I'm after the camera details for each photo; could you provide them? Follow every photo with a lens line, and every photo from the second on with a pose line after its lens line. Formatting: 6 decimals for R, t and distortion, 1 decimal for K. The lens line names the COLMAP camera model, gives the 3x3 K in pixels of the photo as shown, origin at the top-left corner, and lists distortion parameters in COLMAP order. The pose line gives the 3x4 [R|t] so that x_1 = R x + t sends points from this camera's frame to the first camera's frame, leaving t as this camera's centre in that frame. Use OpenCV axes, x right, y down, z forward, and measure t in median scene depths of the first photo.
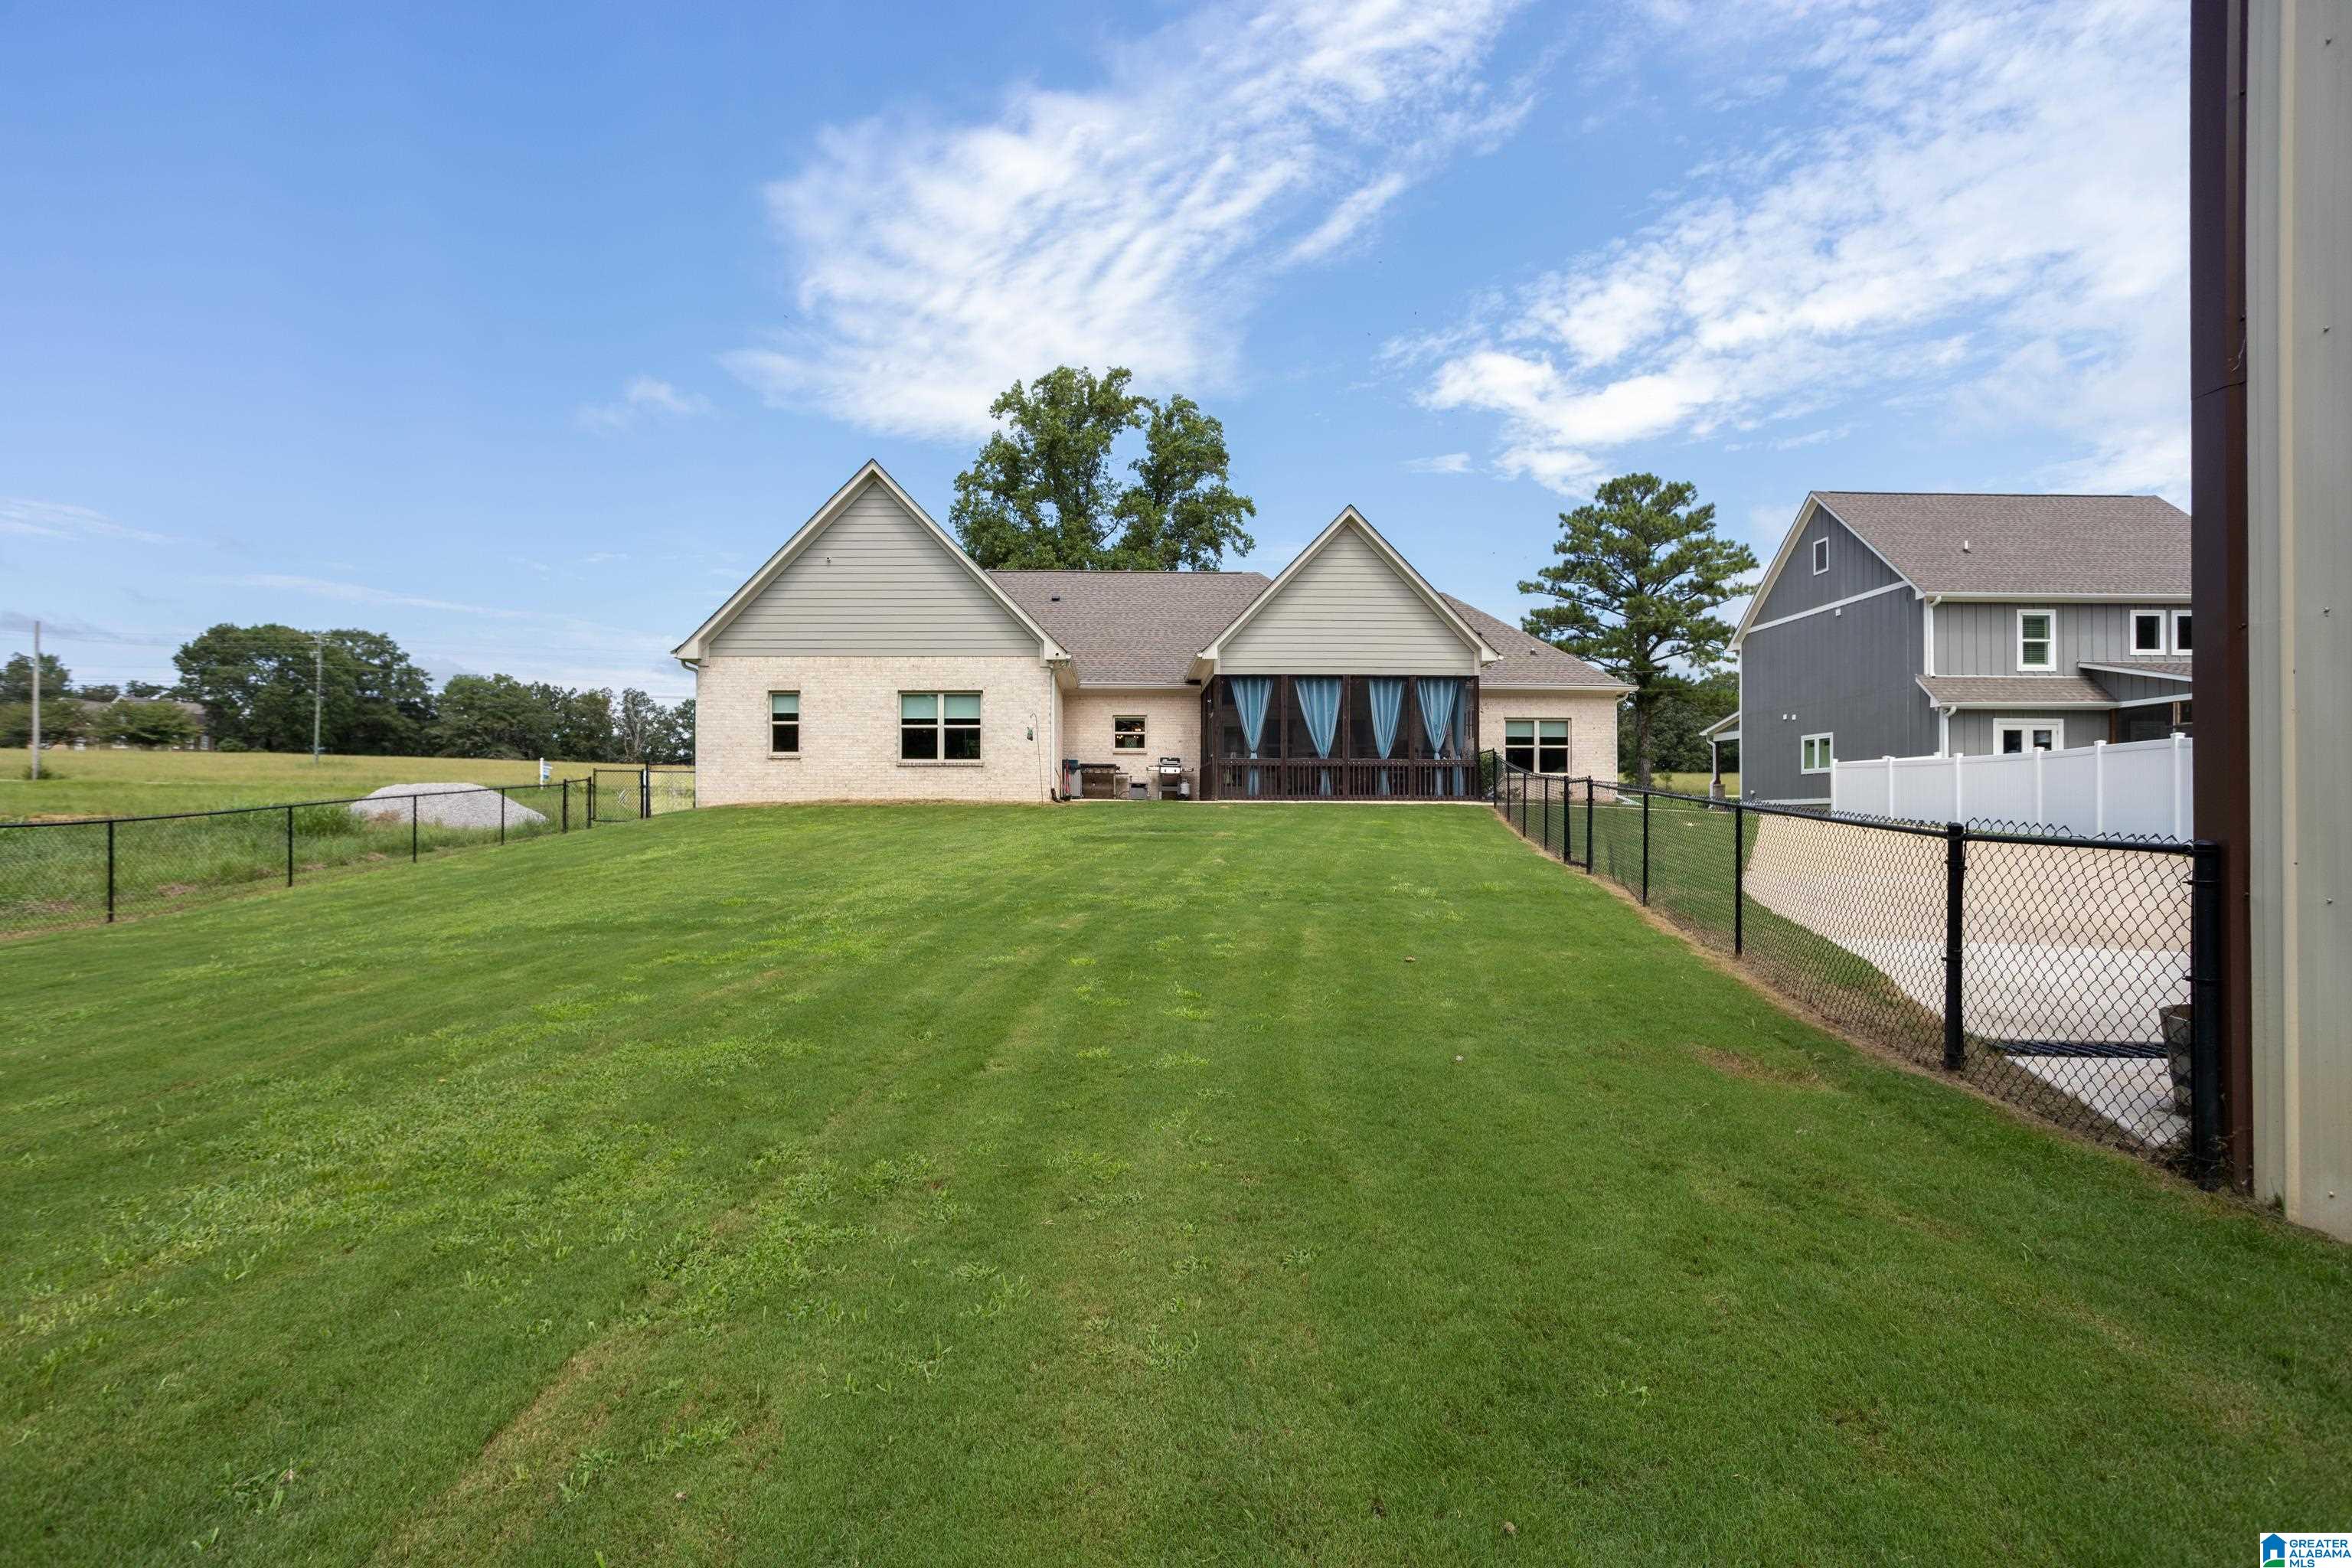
lens RADIAL K [[1155.4, 0, 1206.9], [0, 1155.4, 855.9], [0, 0, 1]] dist [-0.036869, 0.017820]
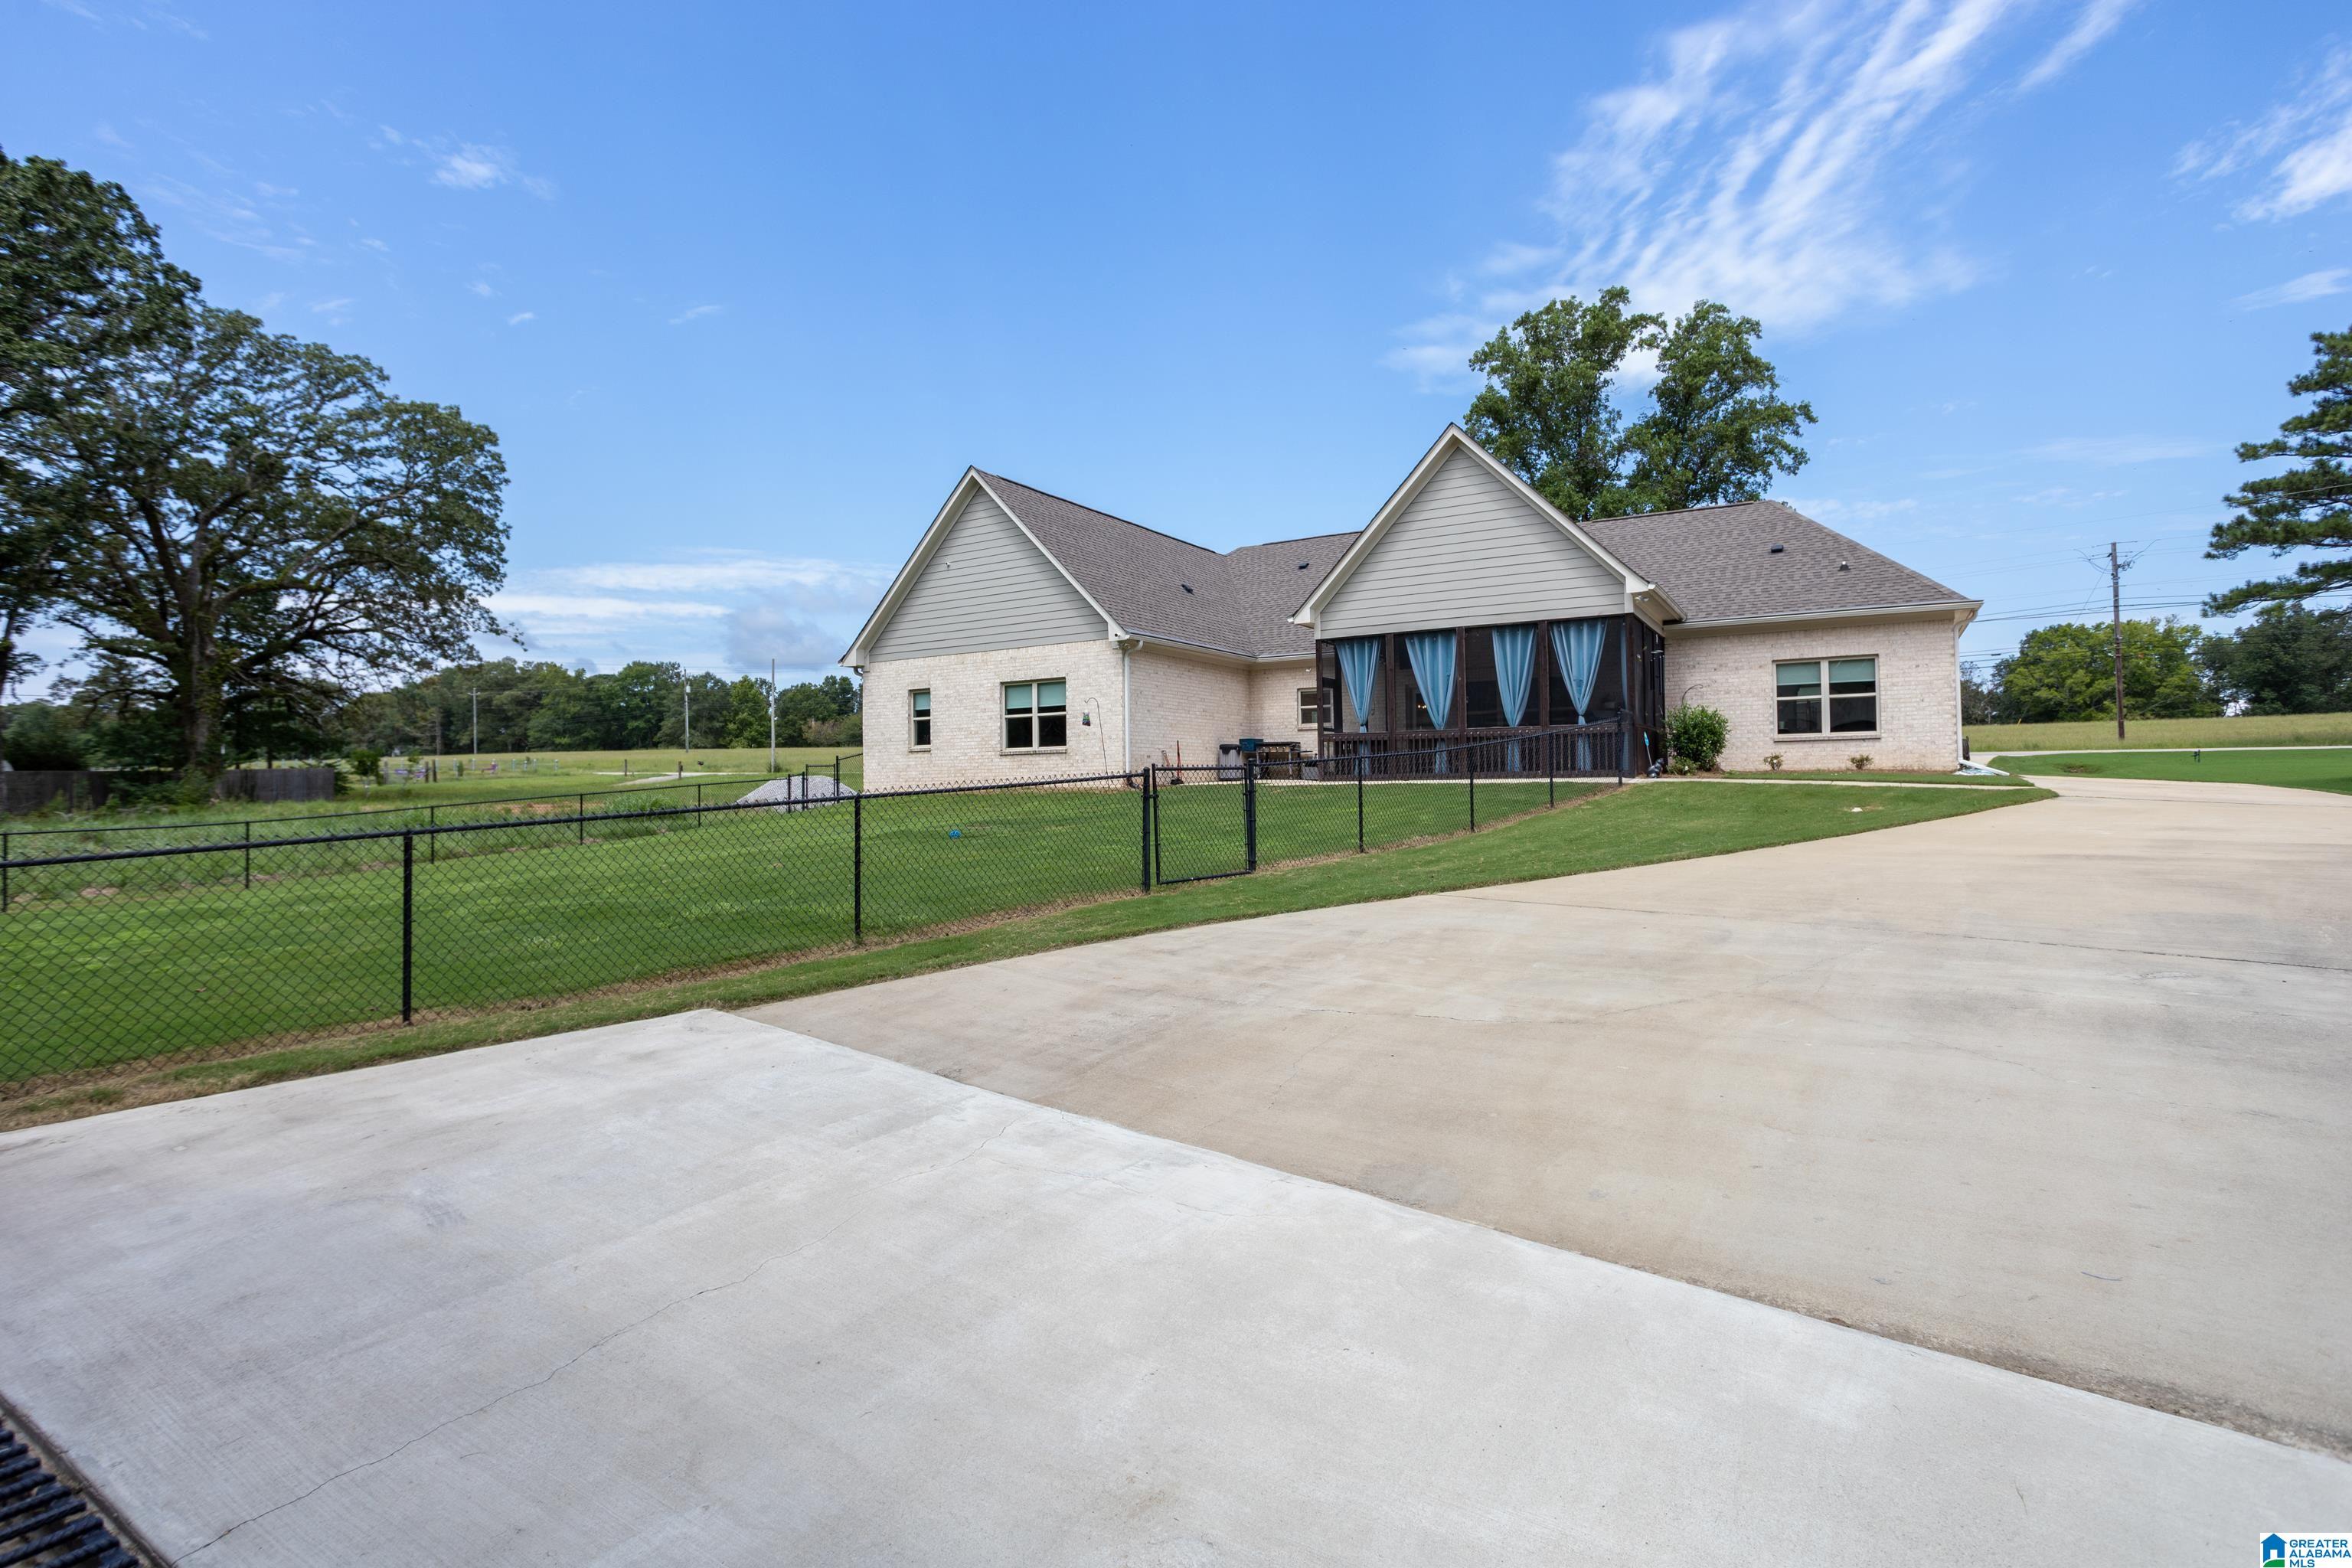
lens RADIAL K [[1155.4, 0, 1175.5], [0, 1155.4, 774.2], [0, 0, 1]] dist [-0.036869, 0.017820]
pose [[0.823034, -0.017317, -0.567728, 0.411608], [-0.005798, 0.999227, -0.038885, -0.019794], [0.567962, 0.035295, 0.822297, 0.217280]]
